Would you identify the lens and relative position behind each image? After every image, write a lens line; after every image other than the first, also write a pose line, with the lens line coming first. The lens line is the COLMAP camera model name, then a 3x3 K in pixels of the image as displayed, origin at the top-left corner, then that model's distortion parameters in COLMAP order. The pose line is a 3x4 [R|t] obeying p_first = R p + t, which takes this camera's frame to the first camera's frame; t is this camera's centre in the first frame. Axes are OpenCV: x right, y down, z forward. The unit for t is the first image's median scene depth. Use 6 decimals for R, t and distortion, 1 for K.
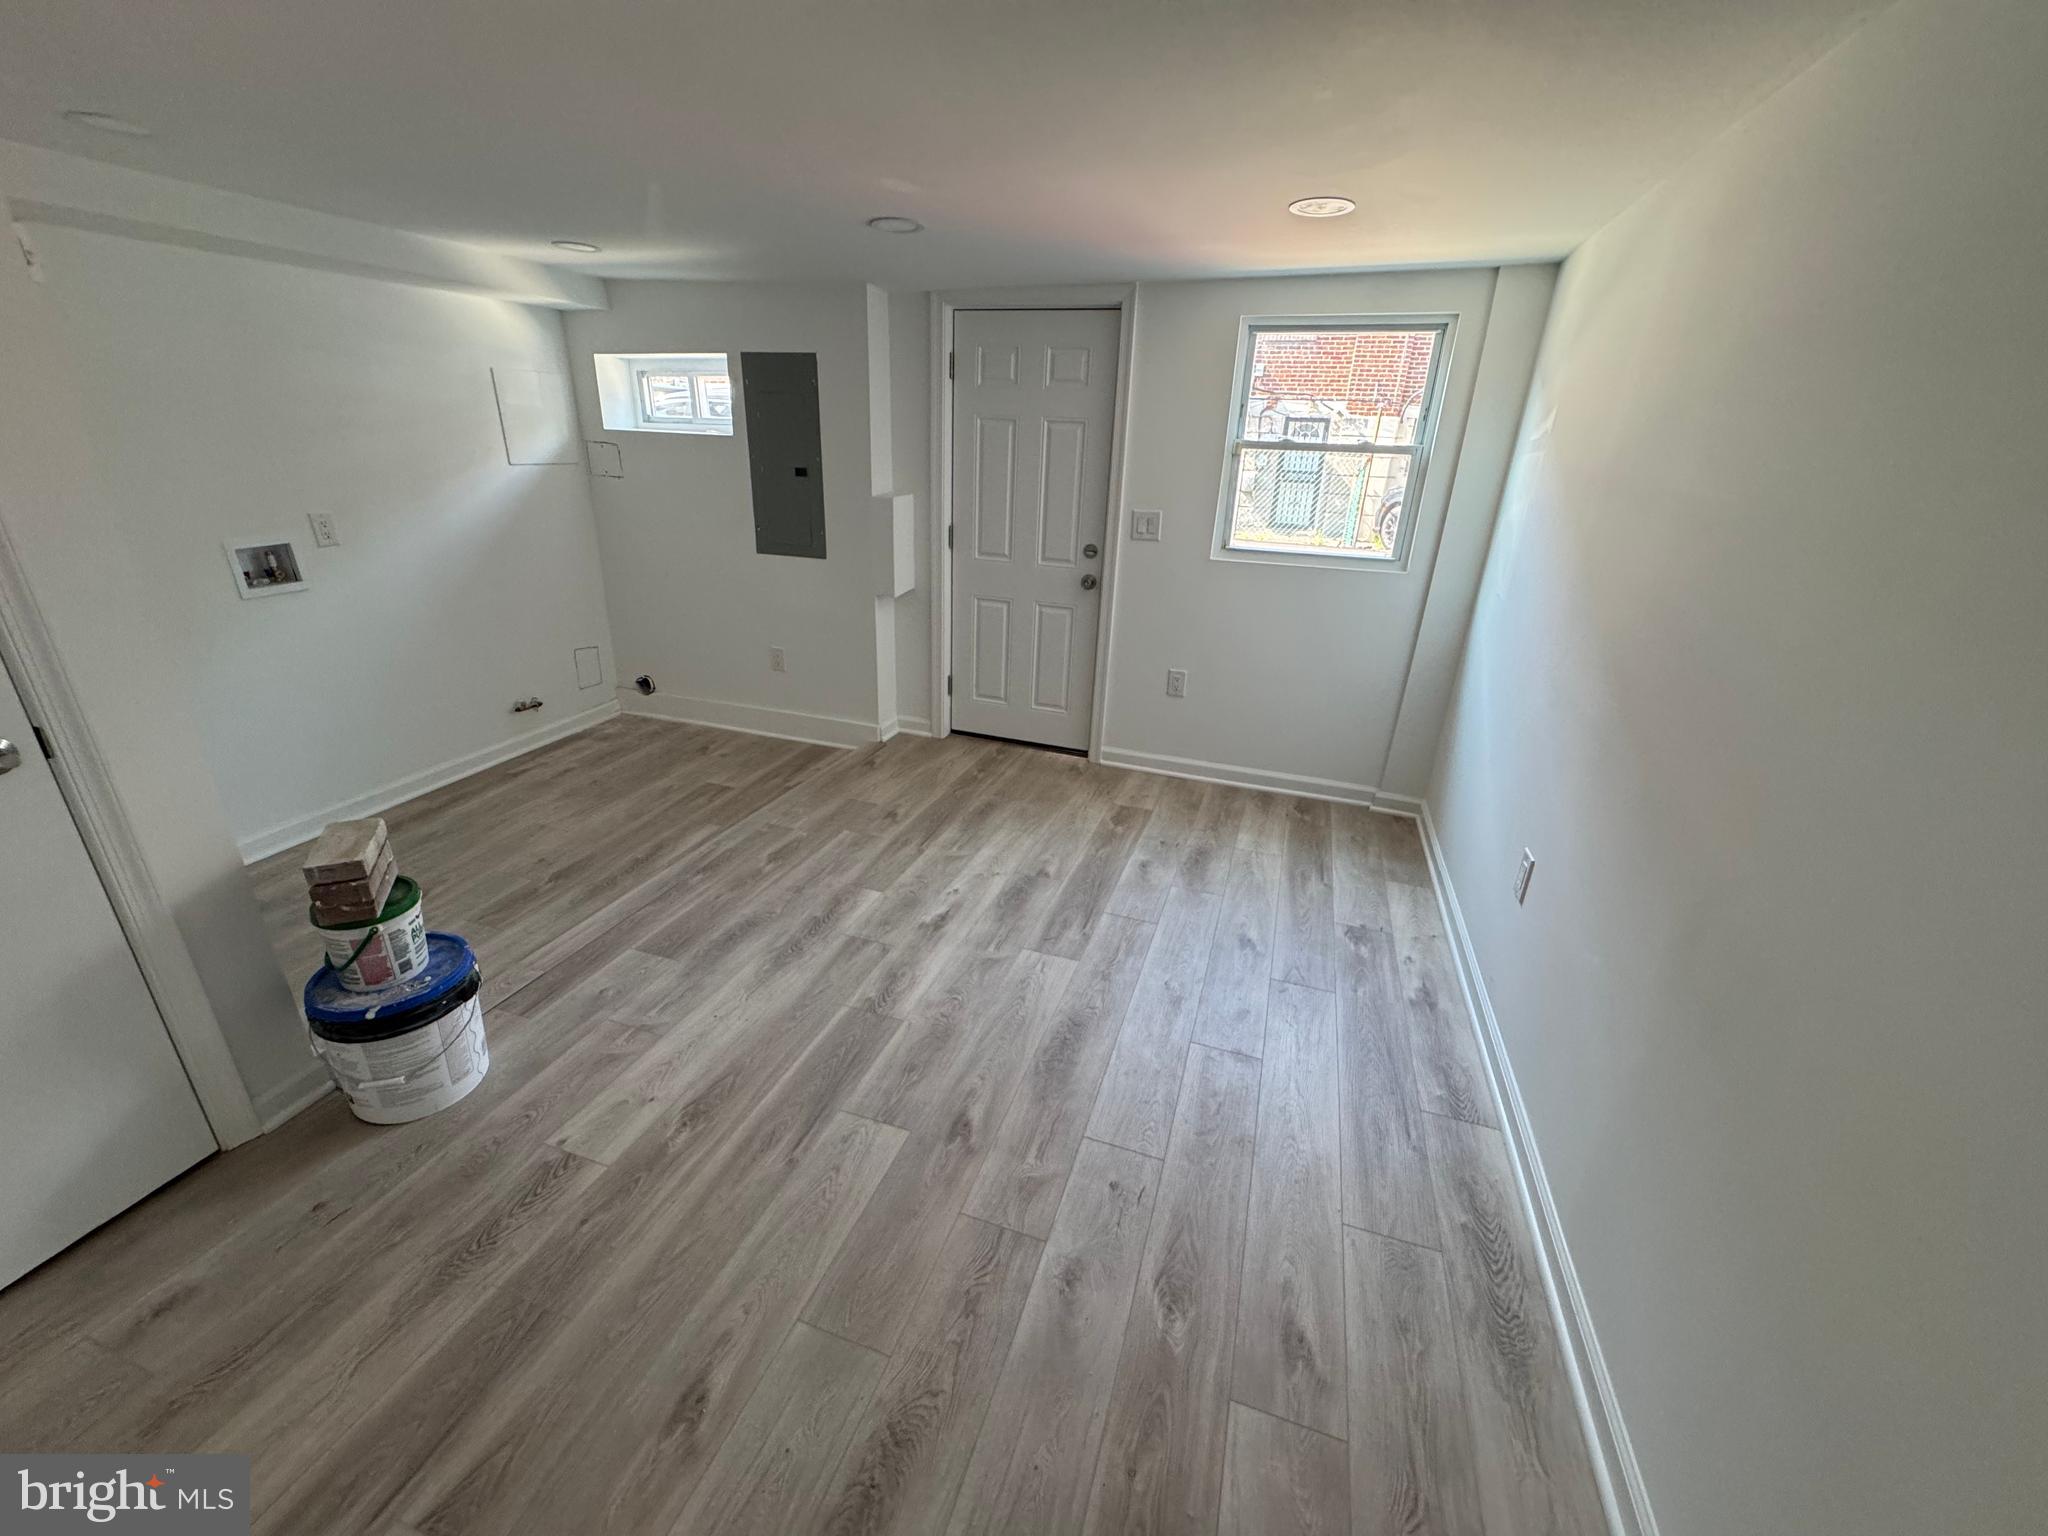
lens RADIAL K [[827.6, 0, 1017.1], [0, 827.6, 773.2], [0, 0, 1]] dist [0.002569, 0.000132]
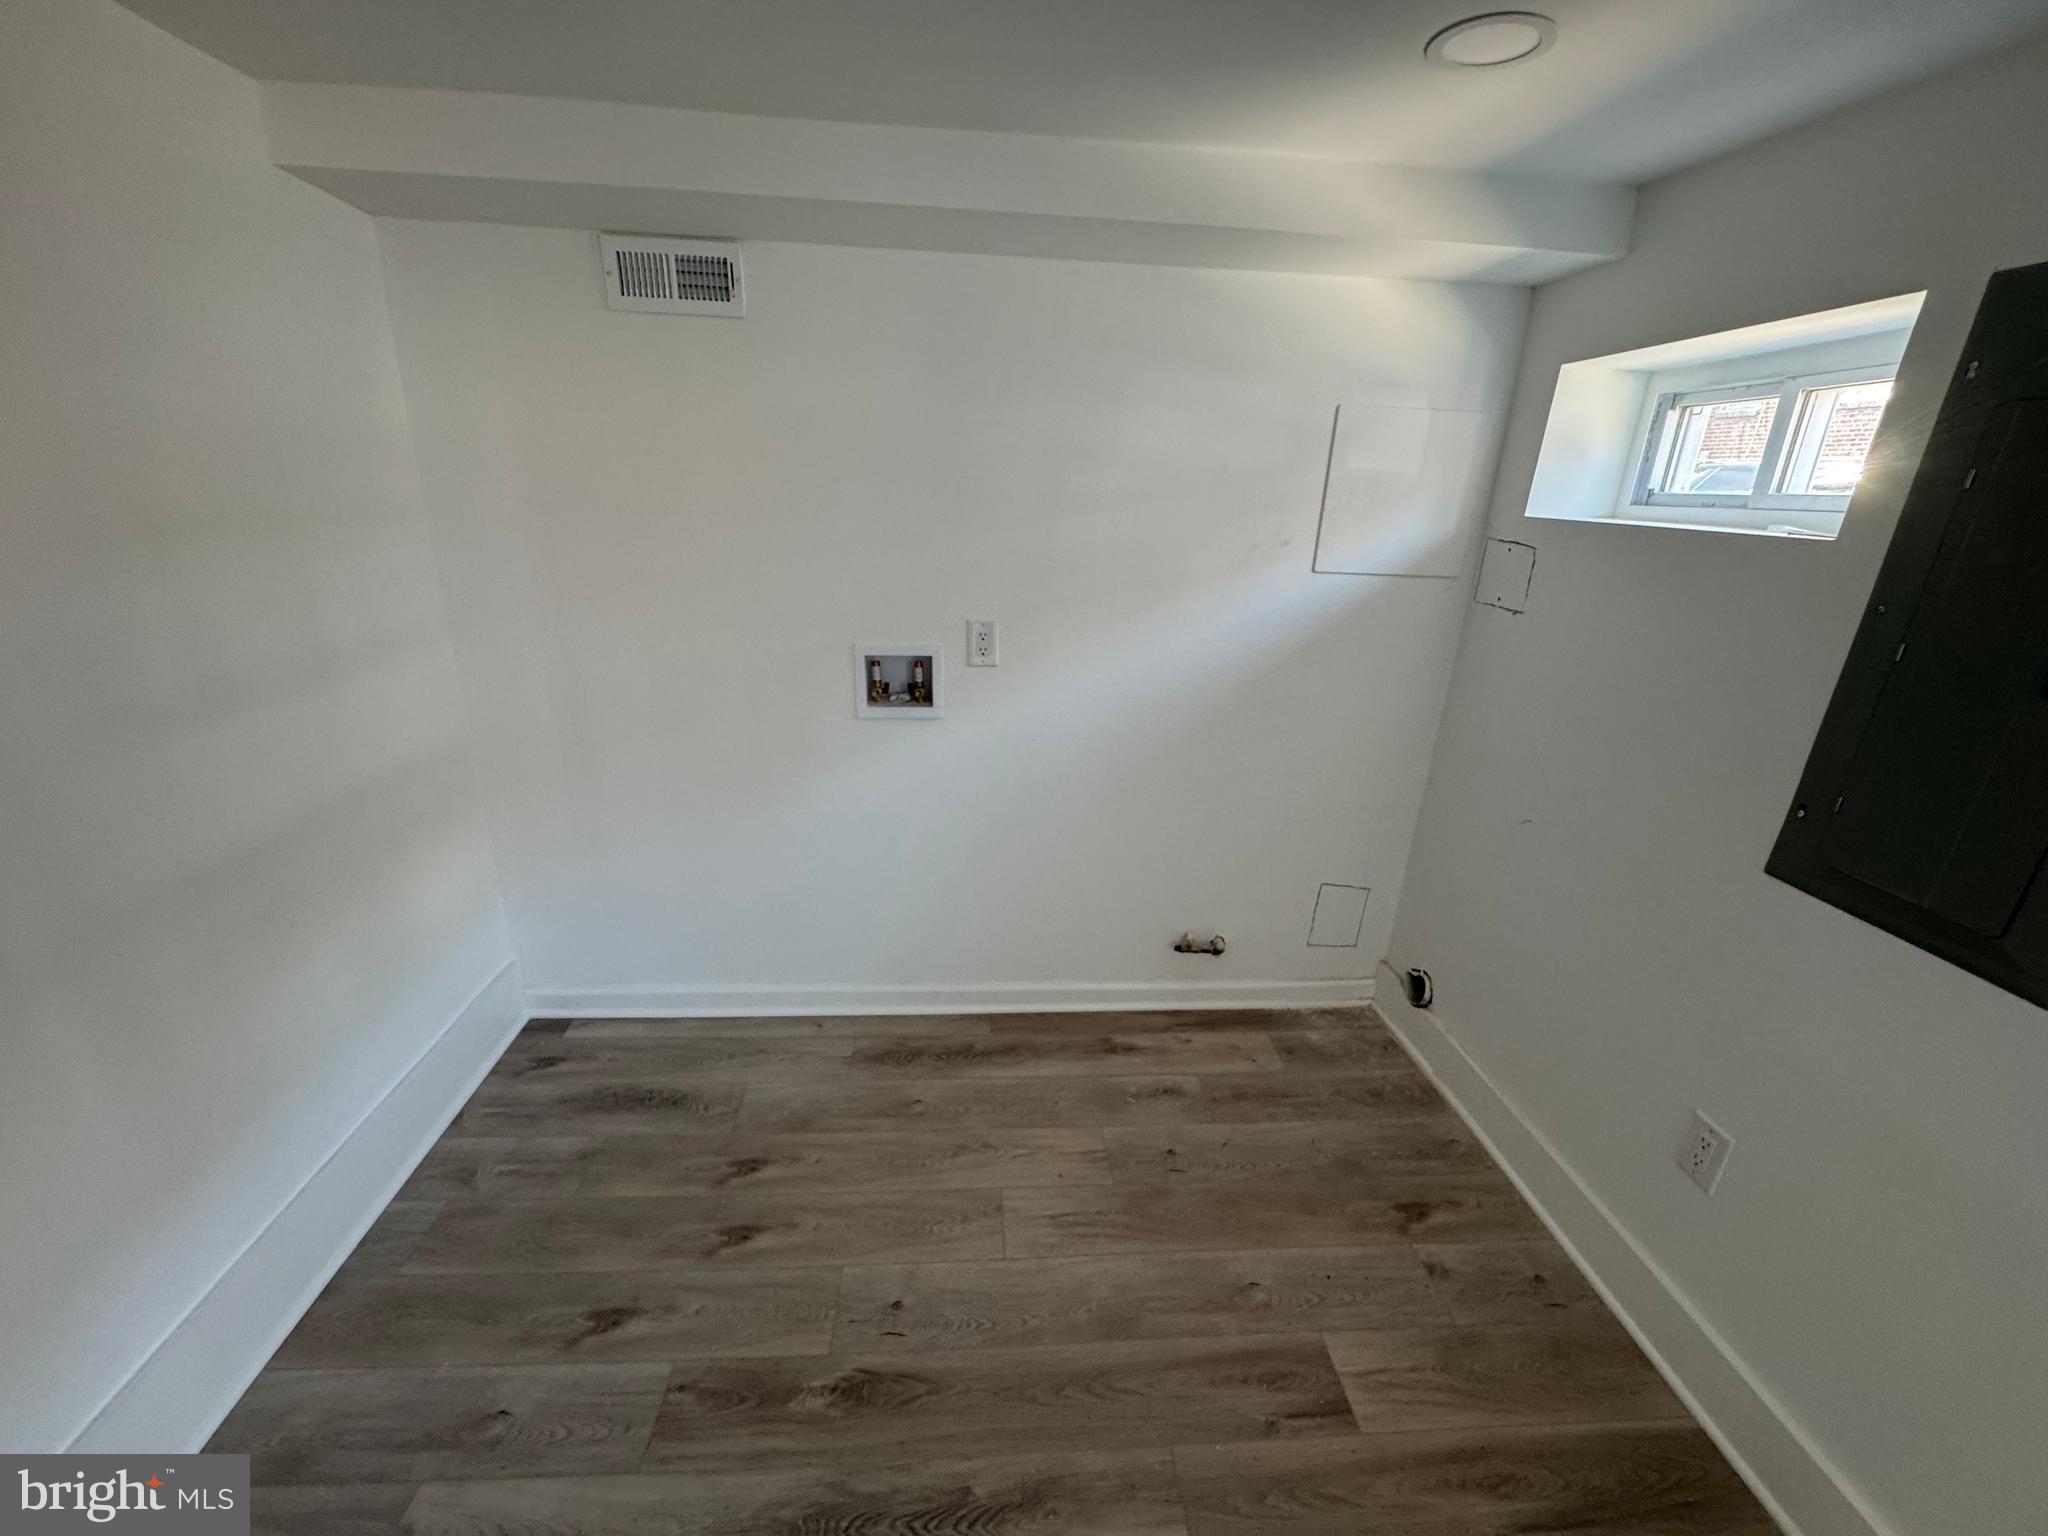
lens RADIAL K [[827.6, 0, 1021.7], [0, 827.6, 771.5], [0, 0, 1]] dist [0.002569, 0.000132]
pose [[0.397930, 0.288704, -0.870805, -0.151321], [-0.377870, 0.916518, 0.131185, -0.235115], [0.835982, 0.276848, 0.473803, 0.576070]]
